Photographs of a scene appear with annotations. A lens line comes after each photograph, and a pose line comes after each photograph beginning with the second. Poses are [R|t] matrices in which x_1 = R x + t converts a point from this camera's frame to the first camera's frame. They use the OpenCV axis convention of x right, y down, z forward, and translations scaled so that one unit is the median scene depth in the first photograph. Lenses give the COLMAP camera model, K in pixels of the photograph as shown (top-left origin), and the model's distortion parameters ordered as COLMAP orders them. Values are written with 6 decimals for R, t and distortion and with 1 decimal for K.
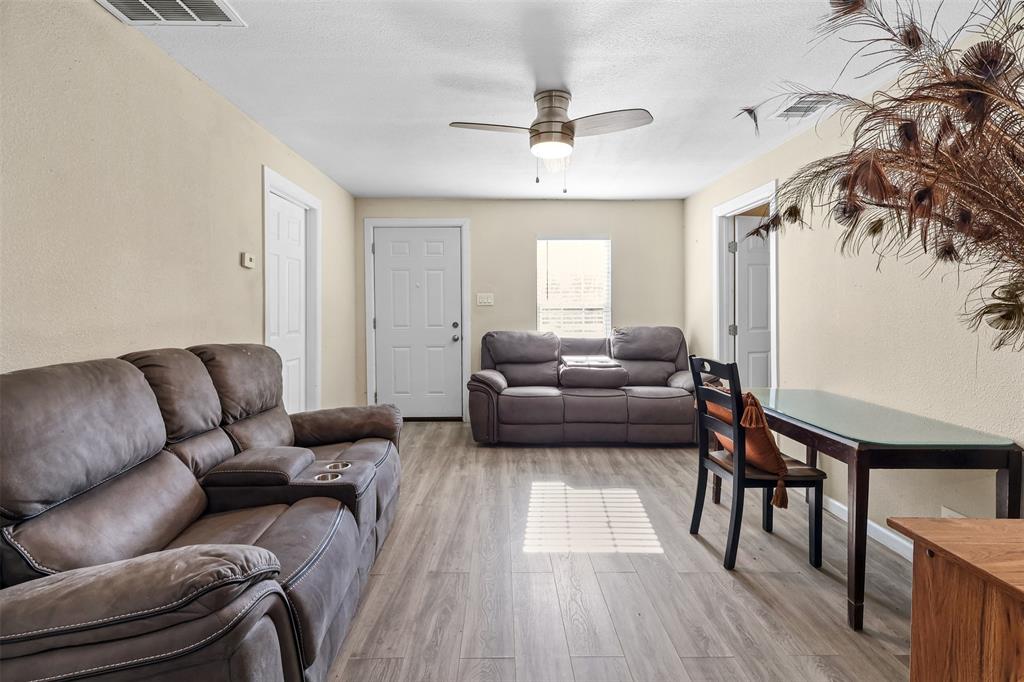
lens RADIAL K [[484.7, 0, 508.7], [0, 484.7, 318.5], [0, 0, 1]] dist [0.001098, 0.000400]
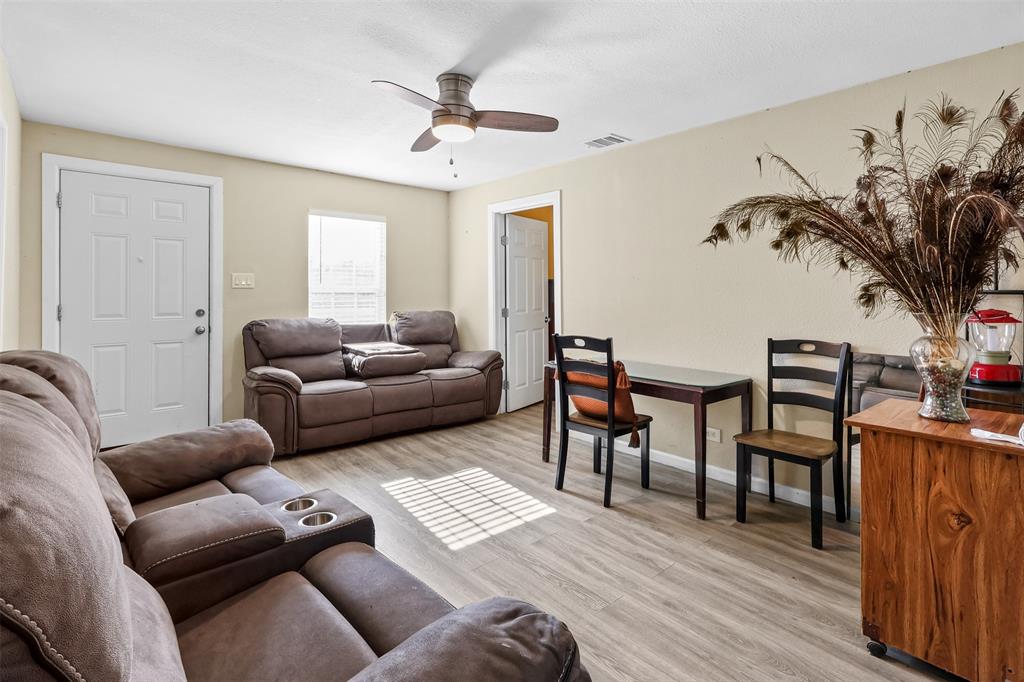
lens RADIAL K [[496.9, 0, 509.6], [0, 496.9, 289.3], [0, 0, 1]] dist [-0.001891, -0.000351]
pose [[0.766255, 0.011708, 0.642430, -0.297590], [0.005733, 0.999670, -0.025057, -0.001798], [-0.642511, 0.022883, 0.765935, 0.100948]]
